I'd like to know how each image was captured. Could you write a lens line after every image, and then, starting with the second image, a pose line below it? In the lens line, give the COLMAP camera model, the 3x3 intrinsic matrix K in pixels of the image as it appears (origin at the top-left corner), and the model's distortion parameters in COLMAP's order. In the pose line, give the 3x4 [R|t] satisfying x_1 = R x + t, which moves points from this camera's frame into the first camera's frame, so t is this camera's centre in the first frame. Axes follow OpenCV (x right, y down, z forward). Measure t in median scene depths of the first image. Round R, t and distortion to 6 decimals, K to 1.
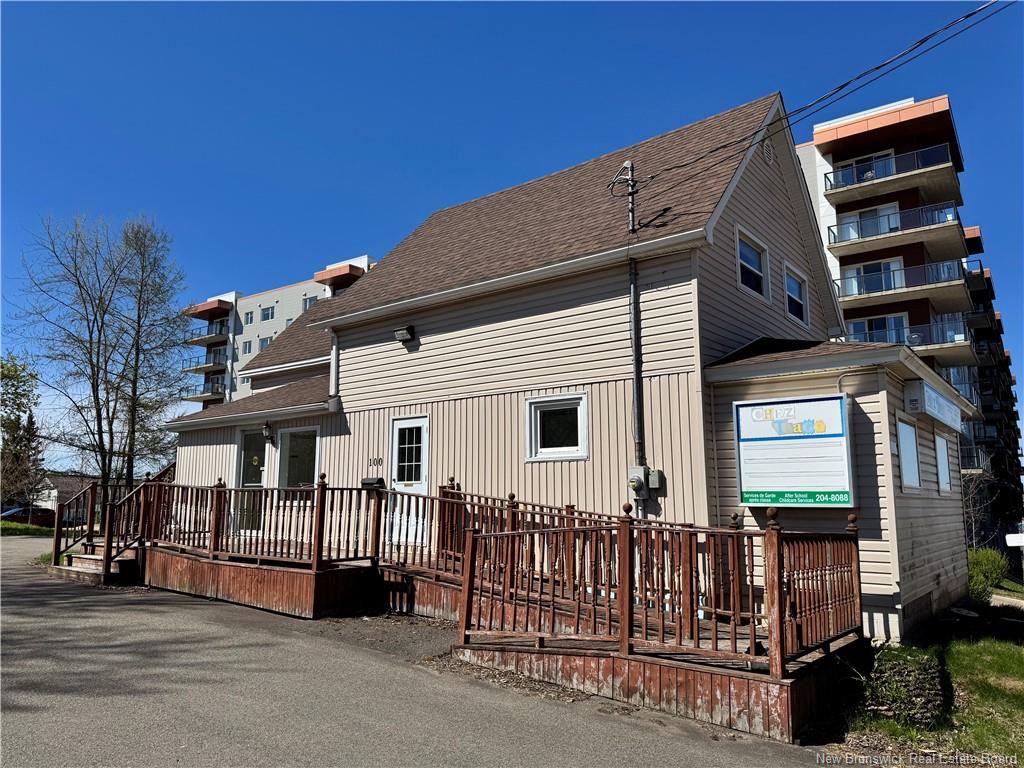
lens RADIAL K [[712.6, 0, 512.0], [0, 712.6, 384.0], [0, 0, 1]] dist [0.106334, -0.140567]
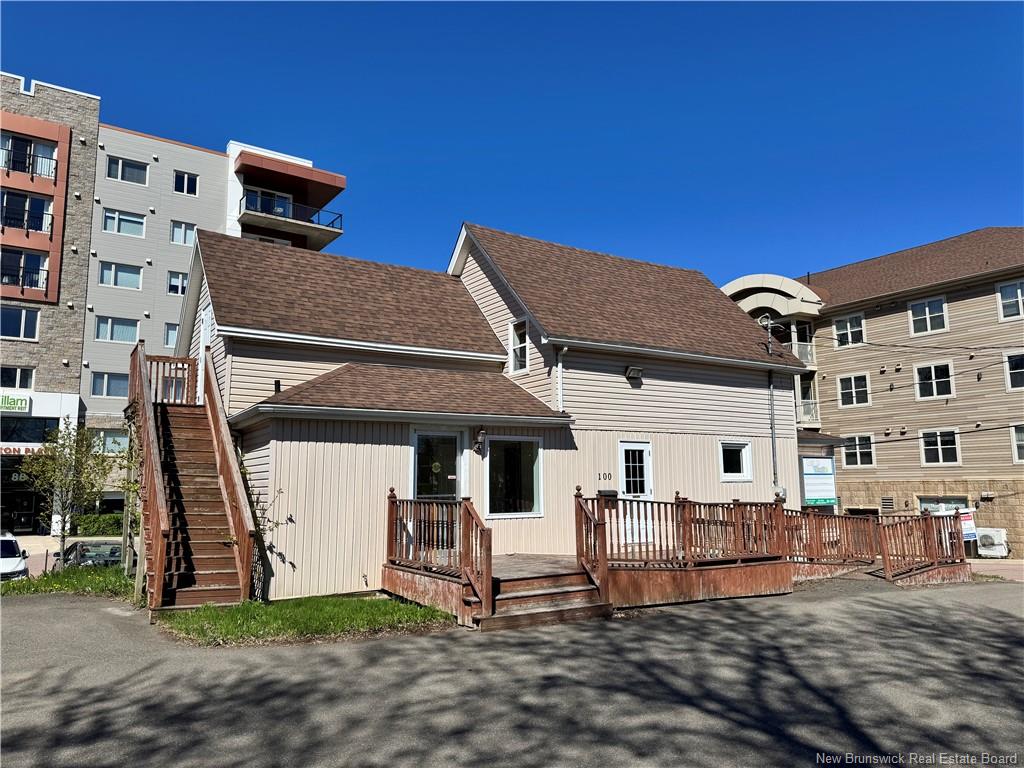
lens RADIAL K [[712.6, 0, 512.0], [0, 712.6, 384.0], [0, 0, 1]] dist [0.106334, -0.140567]
pose [[0.325860, 0.126088, 0.936972, -1.357634], [-0.141977, 0.986354, -0.083357, 0.080531], [-0.934697, -0.105866, 0.339315, 0.773646]]
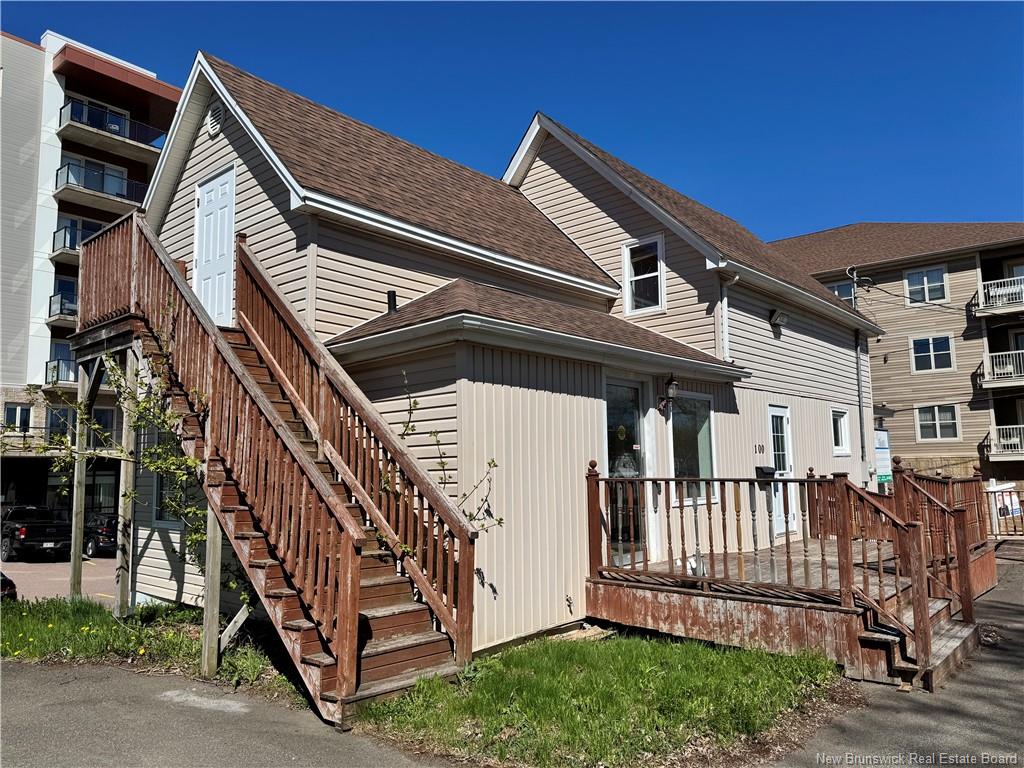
lens RADIAL K [[714.1, 0, 512.0], [0, 714.1, 384.0], [0, 0, 1]] dist [0.118672, -0.172933]
pose [[0.056440, 0.111594, 0.992150, -1.127085], [-0.142453, 0.984467, -0.102626, 0.168225], [-0.988191, -0.135542, 0.071460, 1.267522]]
